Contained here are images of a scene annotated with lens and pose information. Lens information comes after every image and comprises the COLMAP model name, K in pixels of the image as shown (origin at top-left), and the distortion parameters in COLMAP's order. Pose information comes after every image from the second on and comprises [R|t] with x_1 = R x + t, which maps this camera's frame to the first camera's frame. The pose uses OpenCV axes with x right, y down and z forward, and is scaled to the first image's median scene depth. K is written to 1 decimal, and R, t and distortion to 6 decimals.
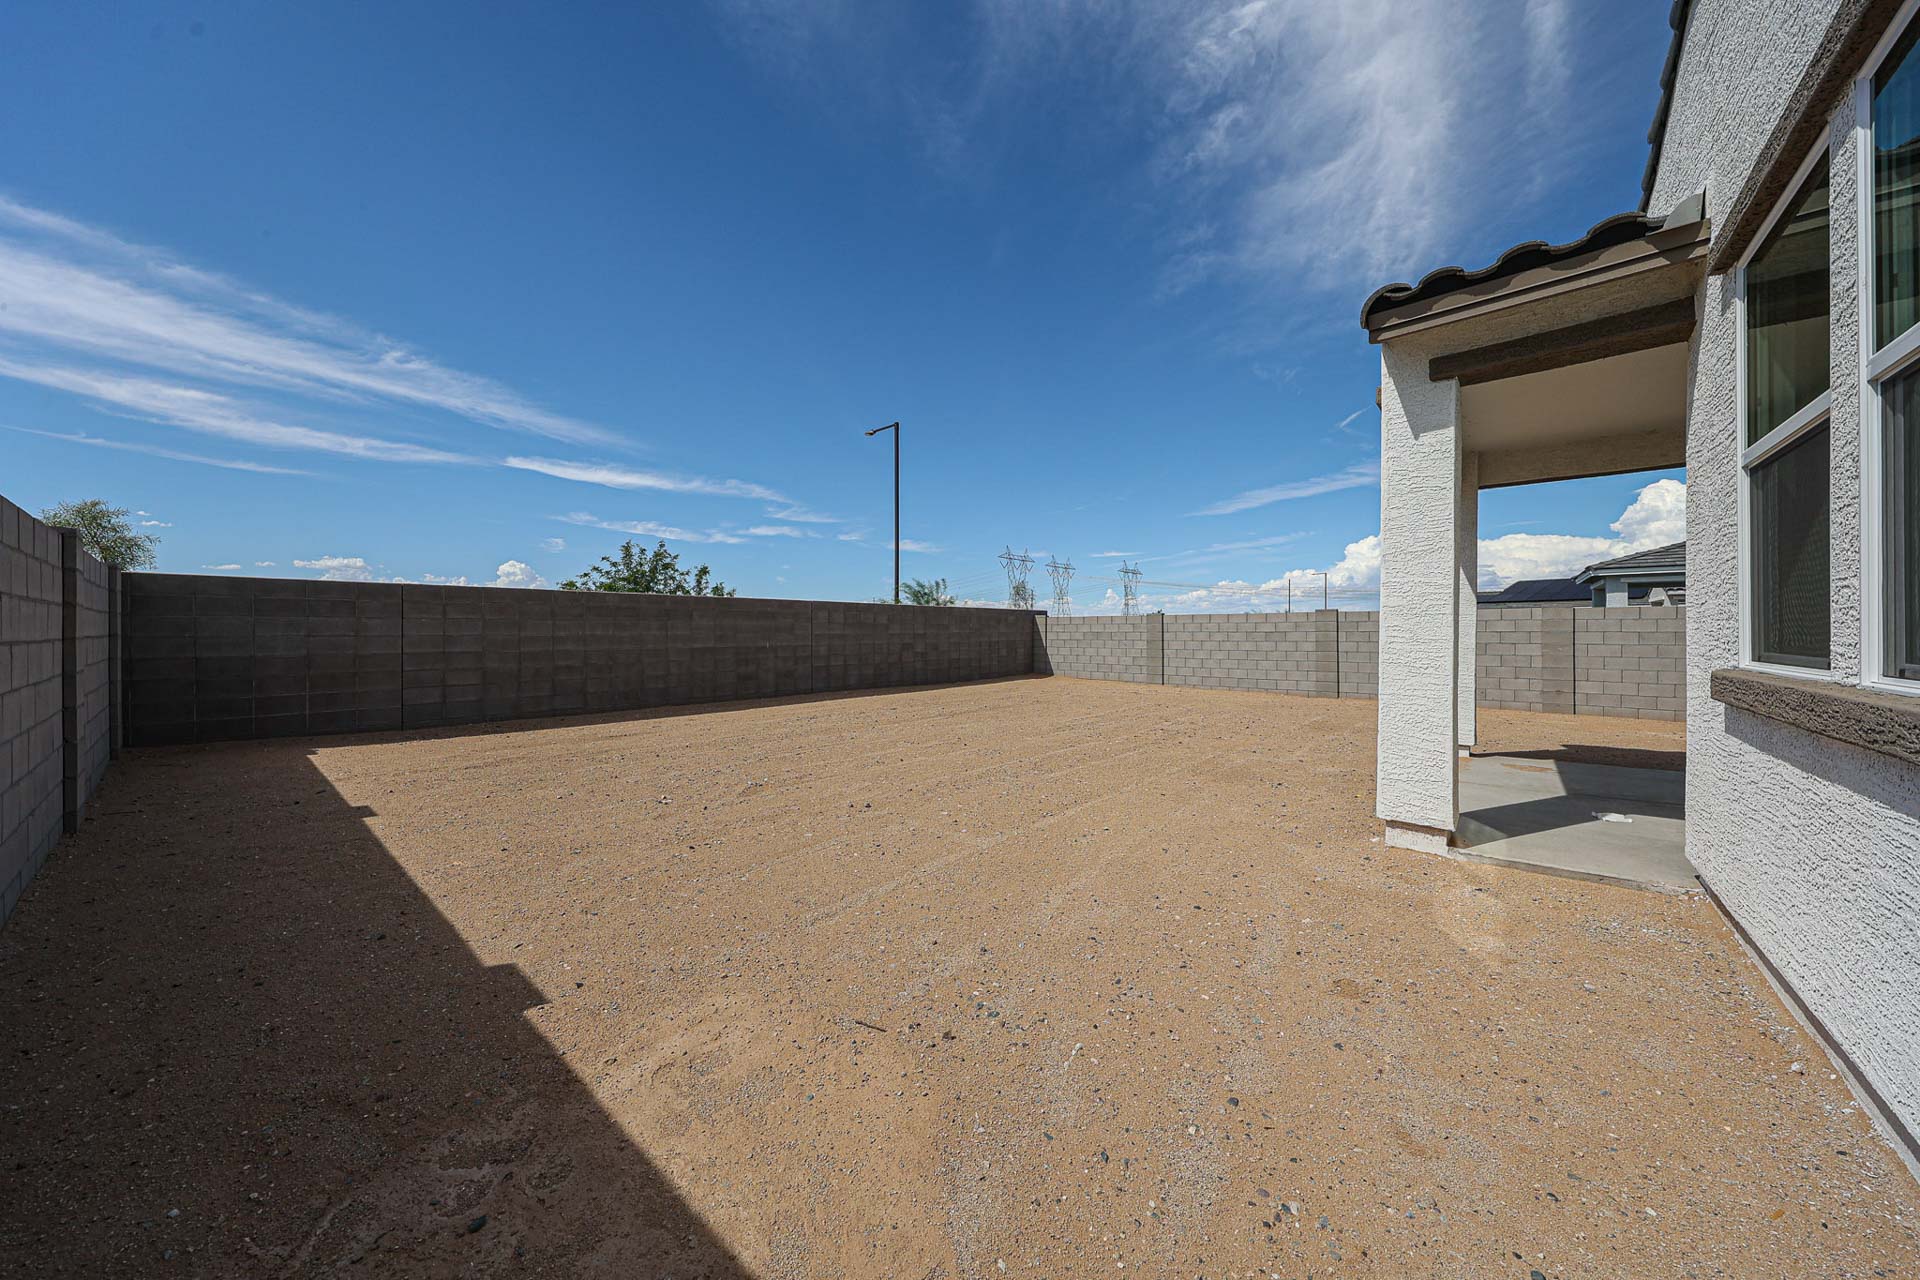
lens RADIAL K [[637.4, 0, 974.9], [0, 637.4, 636.6], [0, 0, 1]] dist [-0.000878, 0.000139]
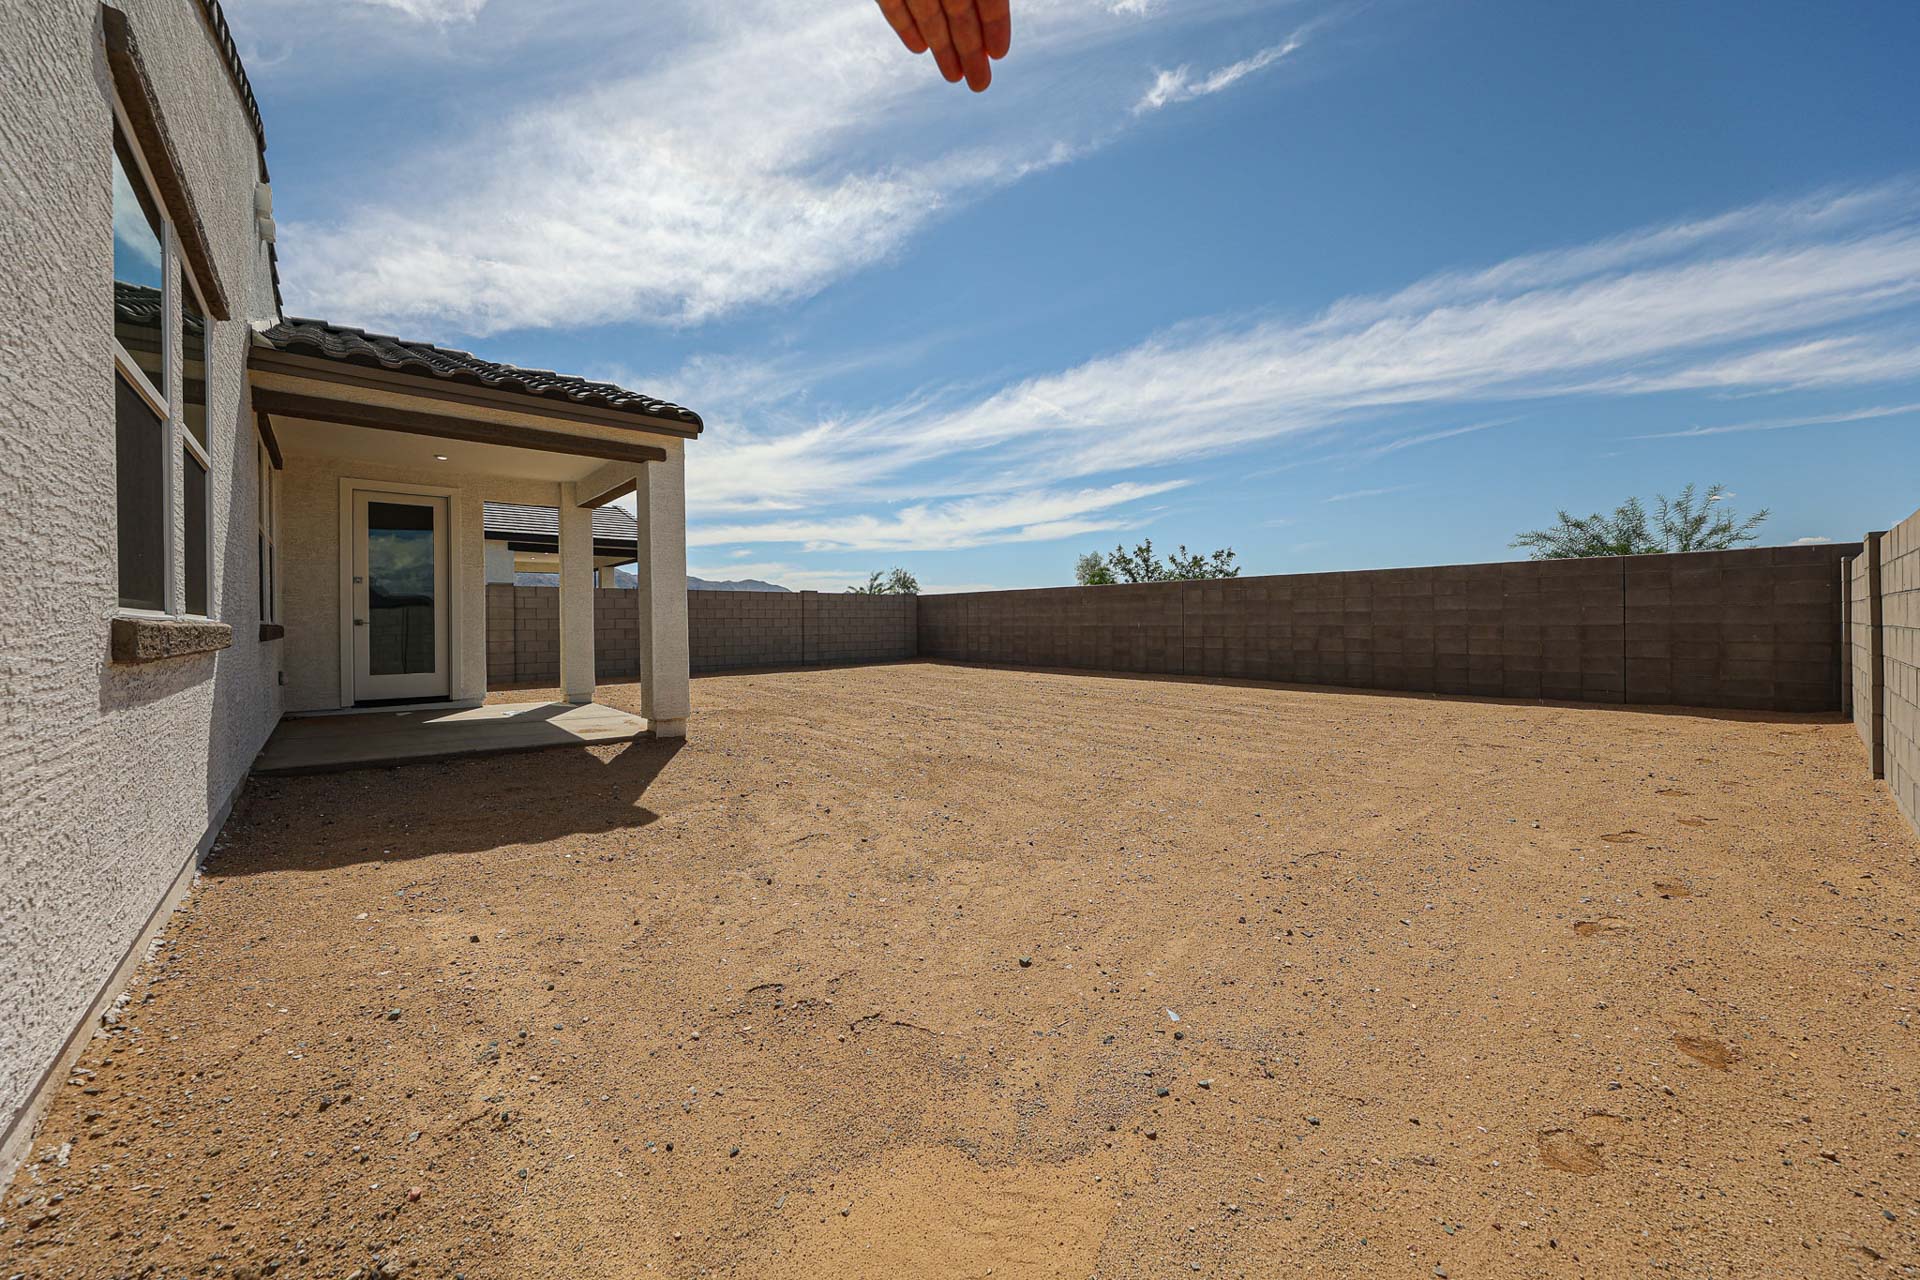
lens RADIAL K [[733.7, 0, 957.1], [0, 733.7, 630.8], [0, 0, 1]] dist [0.002588, 0.000064]
pose [[-0.160148, 0.011814, -0.987022, 0.943098], [-0.003674, 0.999914, 0.012565, 0.008179], [0.987086, 0.005639, -0.160091, 0.849817]]
